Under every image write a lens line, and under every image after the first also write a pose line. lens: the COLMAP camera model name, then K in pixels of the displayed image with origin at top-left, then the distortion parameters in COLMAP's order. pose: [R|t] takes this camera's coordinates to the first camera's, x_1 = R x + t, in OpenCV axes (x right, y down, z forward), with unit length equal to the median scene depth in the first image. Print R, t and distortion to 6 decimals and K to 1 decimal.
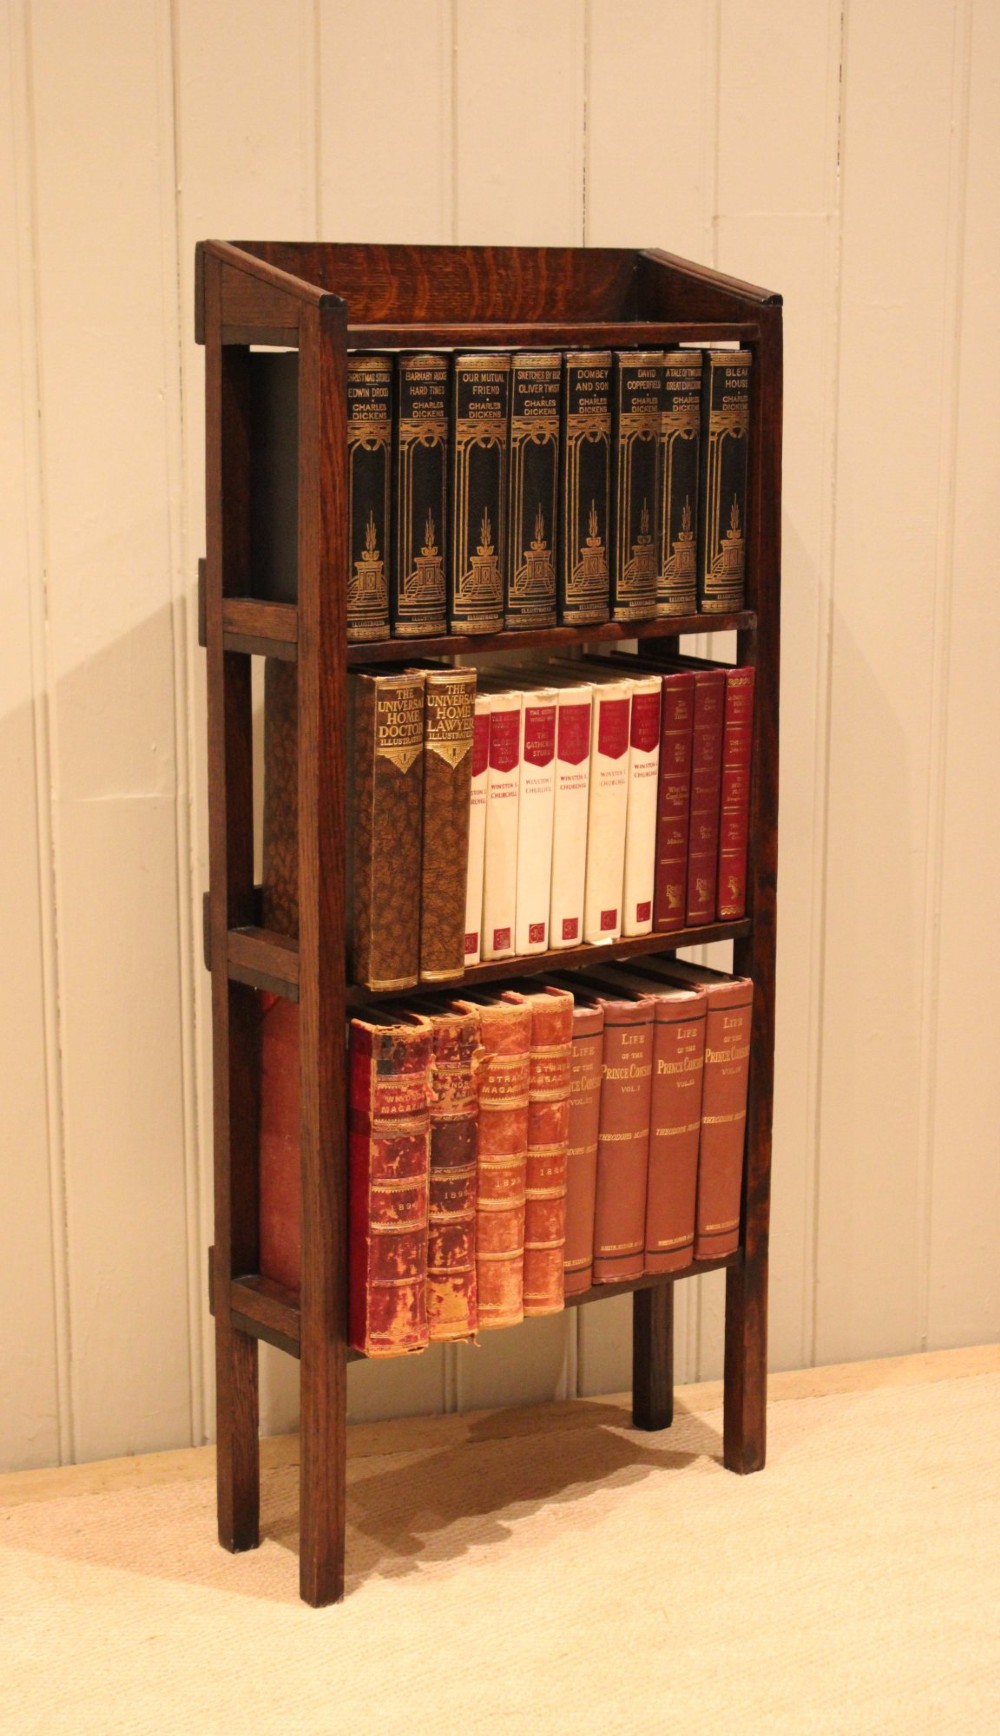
lens RADIAL K [[3037.8, 0, 500.0], [0, 3037.8, 868.0], [0, 0, 1]] dist [0.008853, 0.023620]
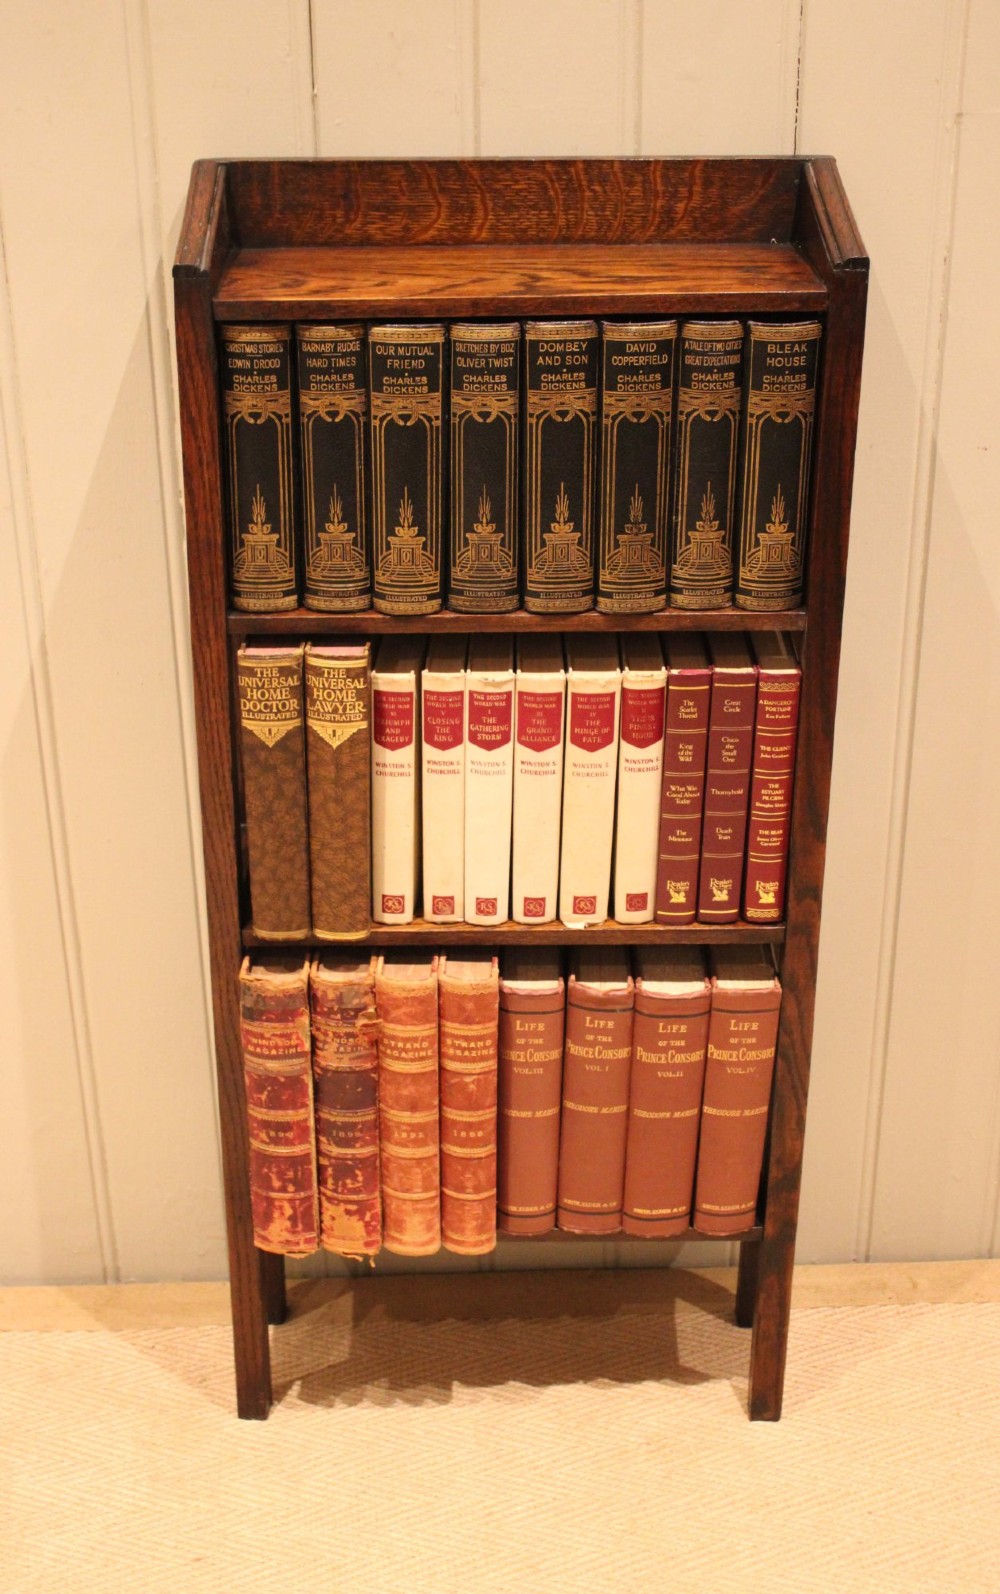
lens RADIAL K [[2237.2, 0, 459.3], [0, 2237.2, 793.1], [0, 0, 1]] dist [-0.049787, 0.016418]
pose [[0.782387, 0.268872, -0.561763, 0.396312], [-0.109111, 0.947233, 0.301403, -0.226943], [0.613160, -0.174519, 0.770440, 0.450834]]
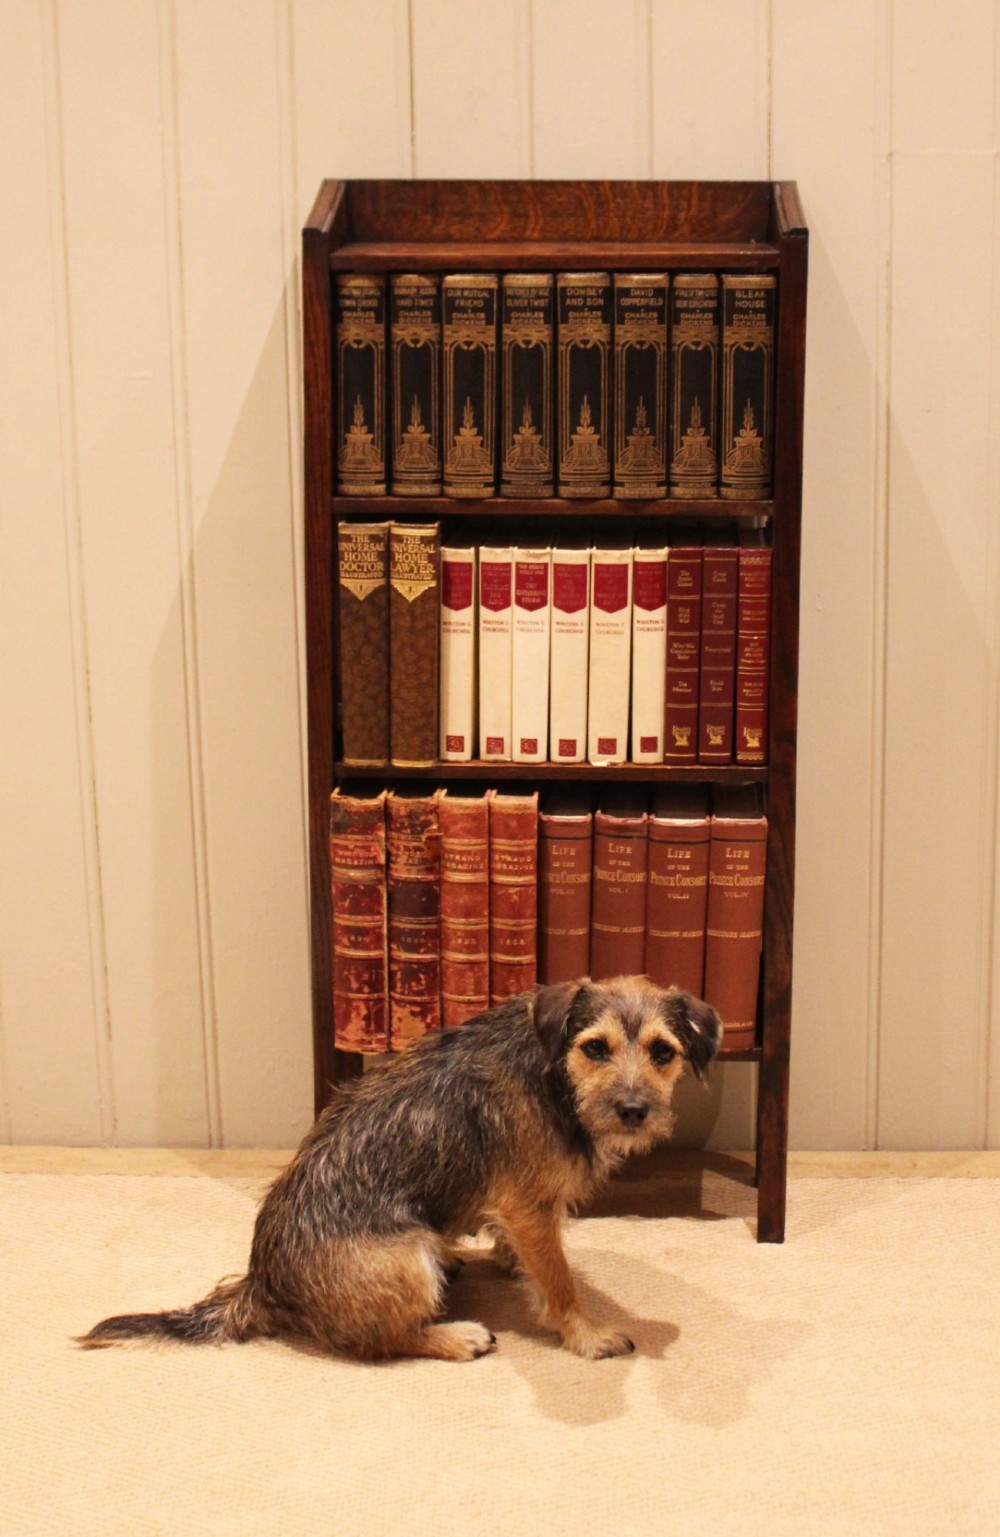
lens RADIAL K [[2439.8, 0, 503.4], [0, 2439.8, 570.3], [0, 0, 1]] dist [-0.095079, 0.023138]
pose [[0.743801, 0.120616, -0.657428, 0.637595], [-0.120062, 0.991695, 0.046108, -0.092170], [0.657529, 0.044637, 0.752106, 0.255496]]
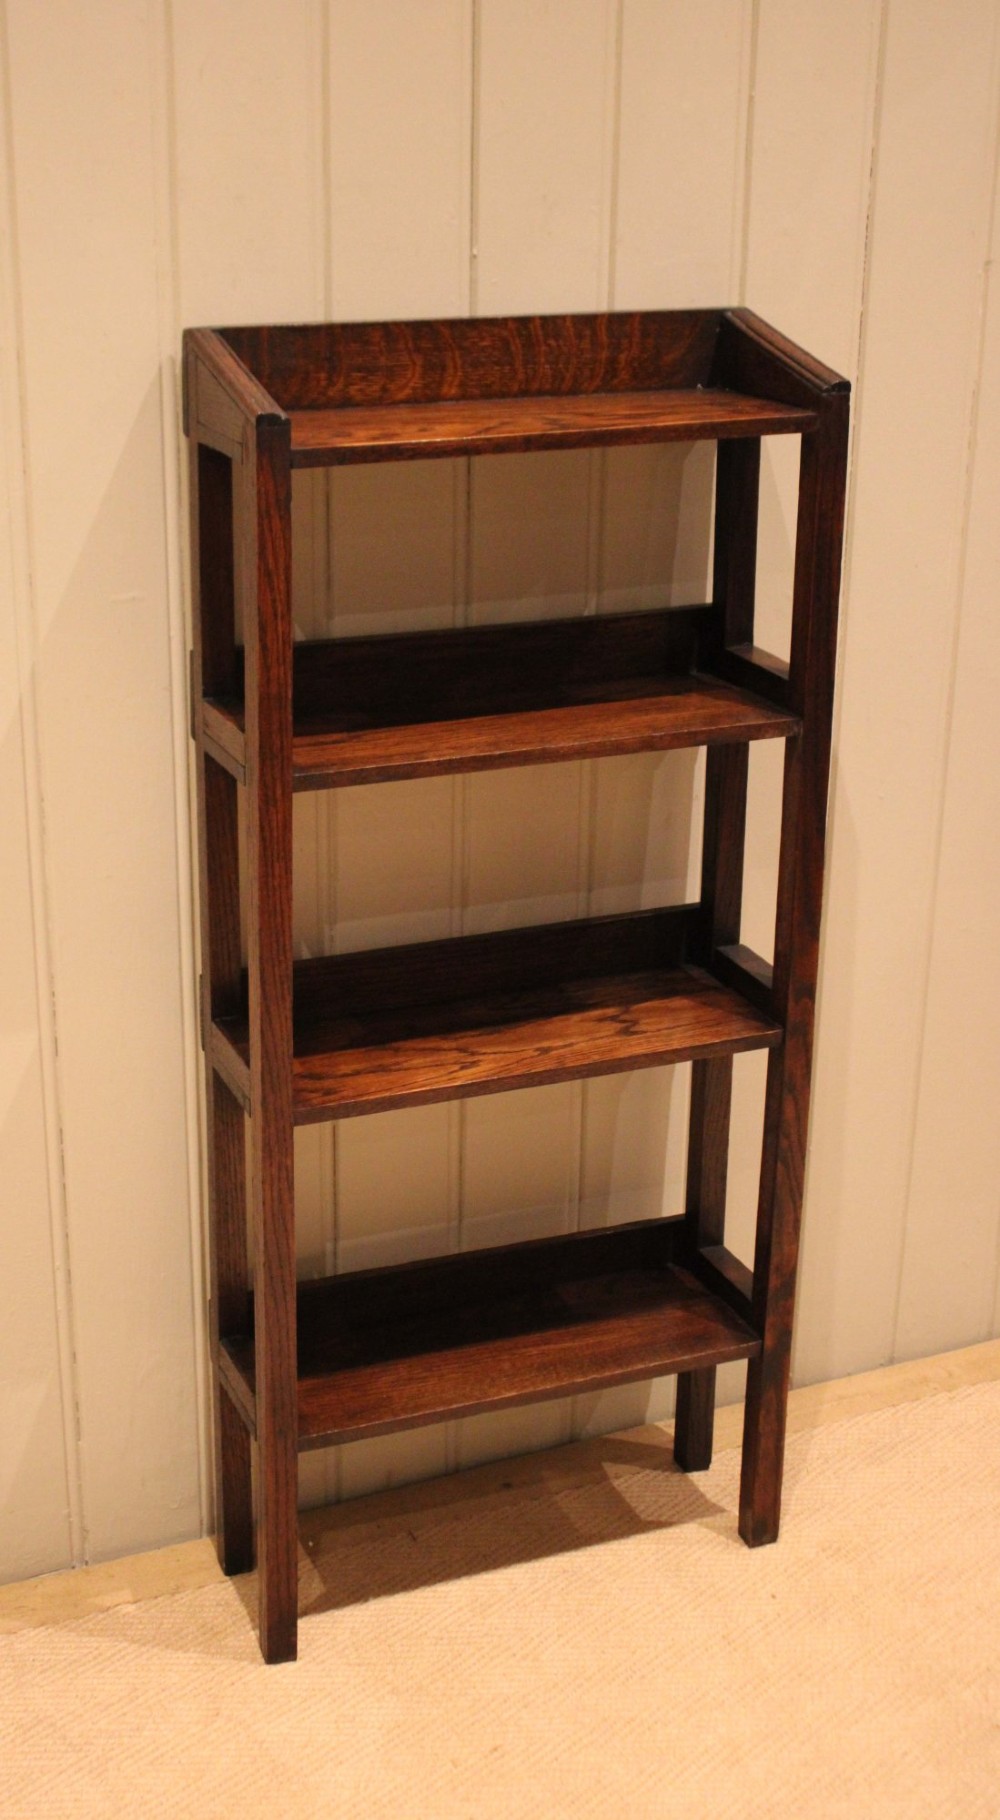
lens RADIAL K [[2420.2, 0, 420.5], [0, 2420.2, 909.8], [0, 0, 1]] dist [-0.036515, 0.000594]
pose [[0.961033, 0.096020, -0.259220, 0.176868], [-0.054060, 0.984910, 0.164406, -0.147960], [0.271095, -0.143986, 0.951722, 0.260422]]
